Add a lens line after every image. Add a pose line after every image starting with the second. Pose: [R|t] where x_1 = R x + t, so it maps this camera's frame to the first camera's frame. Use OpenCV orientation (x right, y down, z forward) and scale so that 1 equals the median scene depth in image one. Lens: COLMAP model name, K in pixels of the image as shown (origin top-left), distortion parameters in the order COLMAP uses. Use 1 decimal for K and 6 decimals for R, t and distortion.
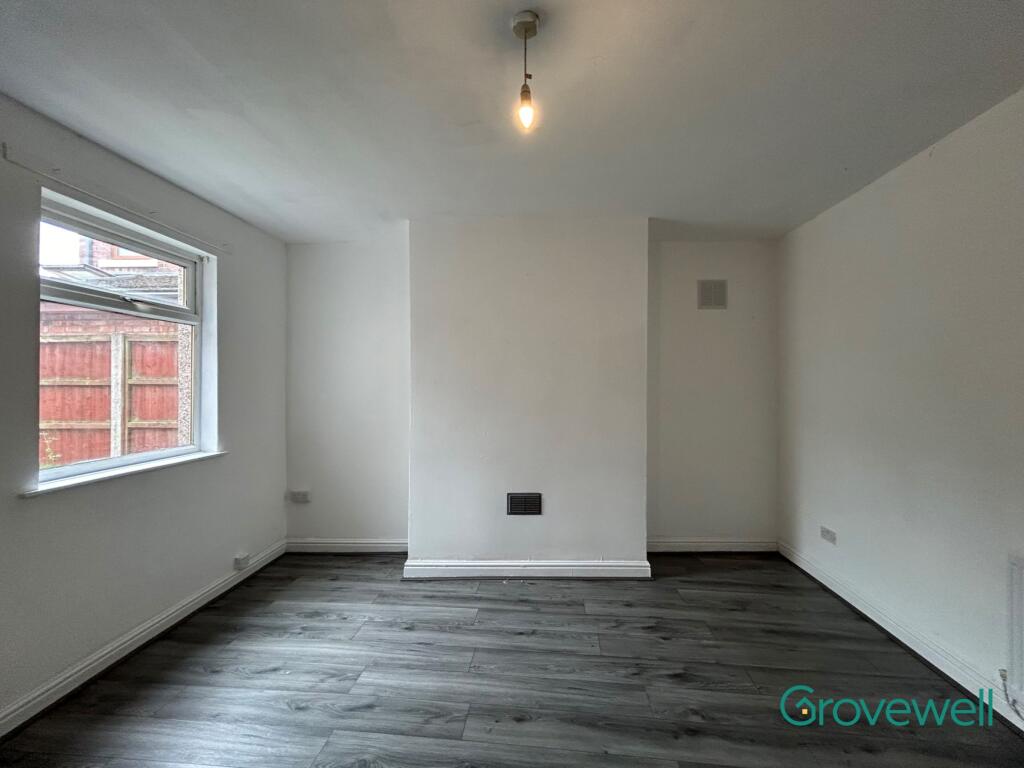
lens RADIAL K [[414.5, 0, 512.0], [0, 414.5, 384.0], [0, 0, 1]] dist [-0.001394, 0.000285]
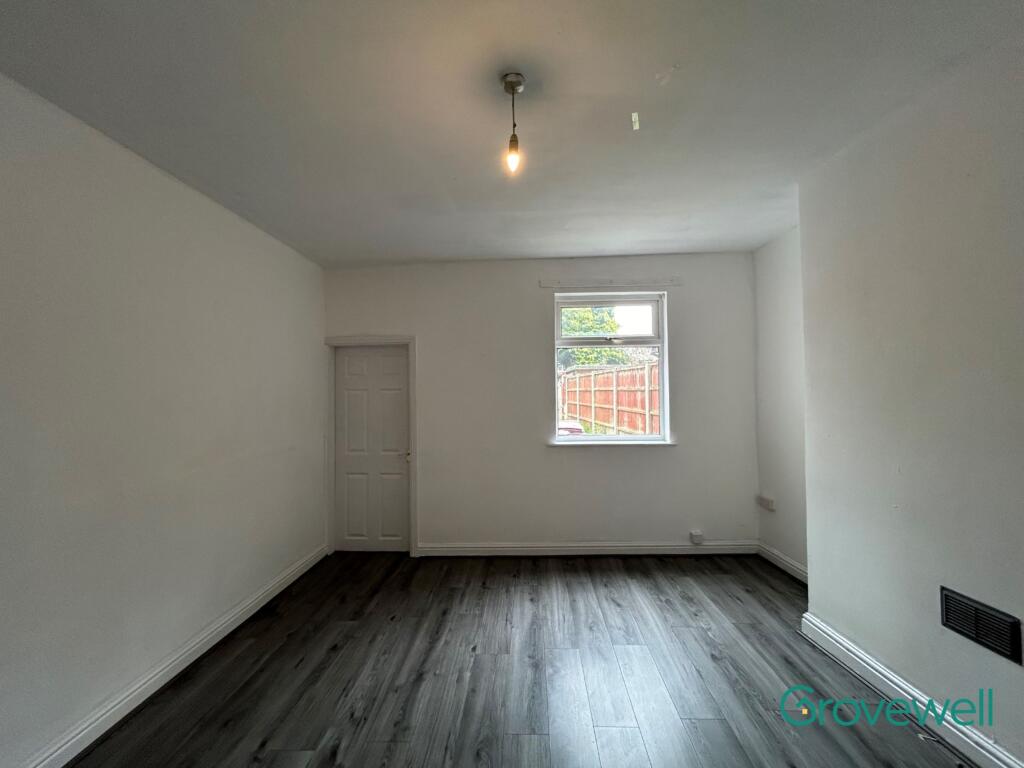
lens RADIAL K [[414.5, 0, 512.0], [0, 414.5, 384.0], [0, 0, 1]] dist [-0.001394, 0.000285]
pose [[0.052656, -0.016982, -0.998468, 0.587806], [0.016122, 0.999740, -0.016154, -0.005673], [0.998483, -0.015247, 0.052917, 0.463446]]
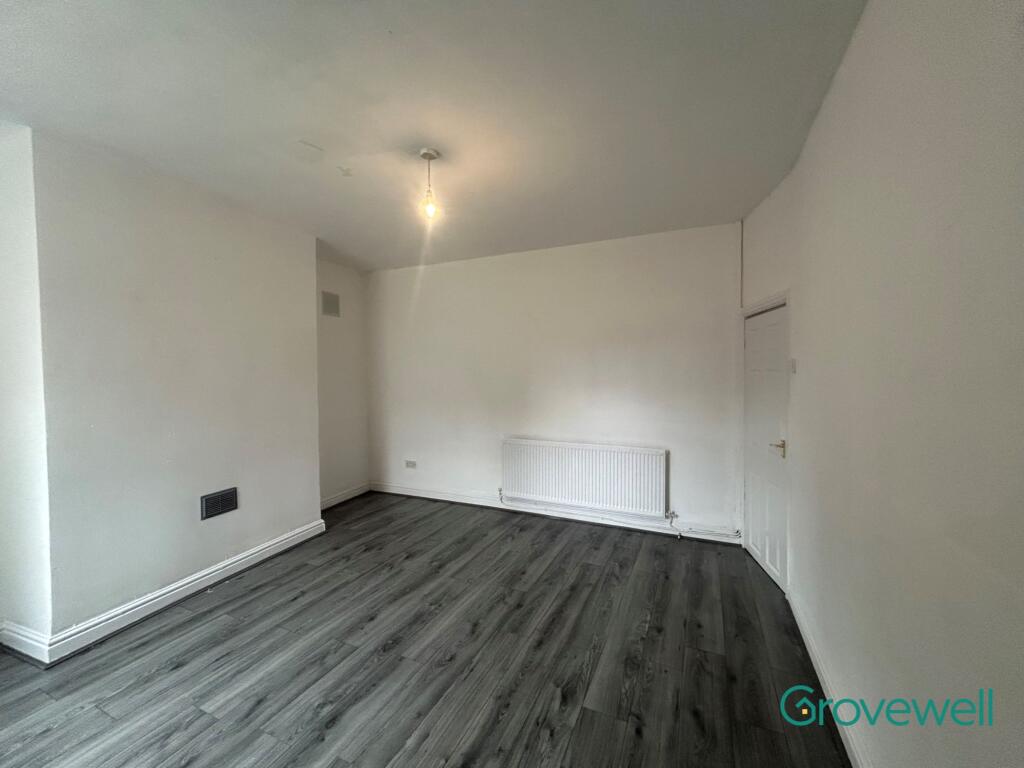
lens RADIAL K [[414.5, 0, 512.0], [0, 414.5, 384.0], [0, 0, 1]] dist [-0.001394, 0.000285]
pose [[0.327864, -0.028656, 0.944290, -0.724096], [0.011075, 0.999588, 0.026489, 0.002354], [-0.944660, 0.001773, 0.328046, 0.074096]]
